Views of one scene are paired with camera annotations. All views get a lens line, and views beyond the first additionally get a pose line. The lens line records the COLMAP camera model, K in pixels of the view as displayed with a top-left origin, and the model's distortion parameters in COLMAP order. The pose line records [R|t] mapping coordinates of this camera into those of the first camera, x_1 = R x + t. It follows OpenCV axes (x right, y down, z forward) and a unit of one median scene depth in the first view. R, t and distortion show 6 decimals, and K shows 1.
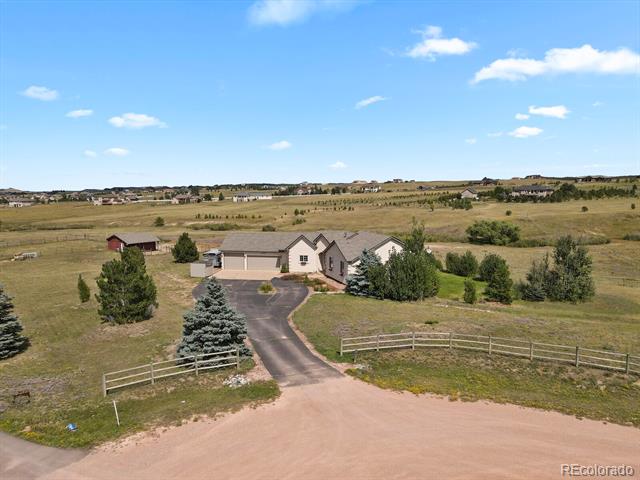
lens RADIAL K [[456.9, 0, 320.0], [0, 456.9, 240.0], [0, 0, 1]] dist [0.007618, 0.009159]
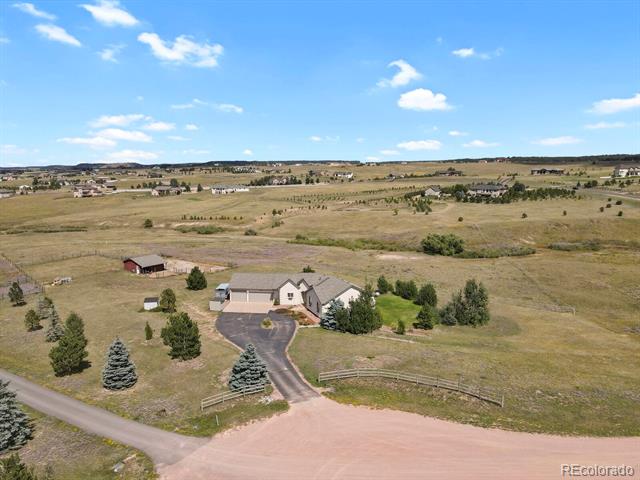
lens RADIAL K [[456.9, 0, 320.0], [0, 456.9, 240.0], [0, 0, 1]] dist [0.007618, 0.009159]
pose [[0.998317, -0.005732, 0.057709, -0.025361], [0.002760, 0.998672, 0.051455, -0.201306], [-0.057928, -0.051209, 0.997007, -0.394079]]
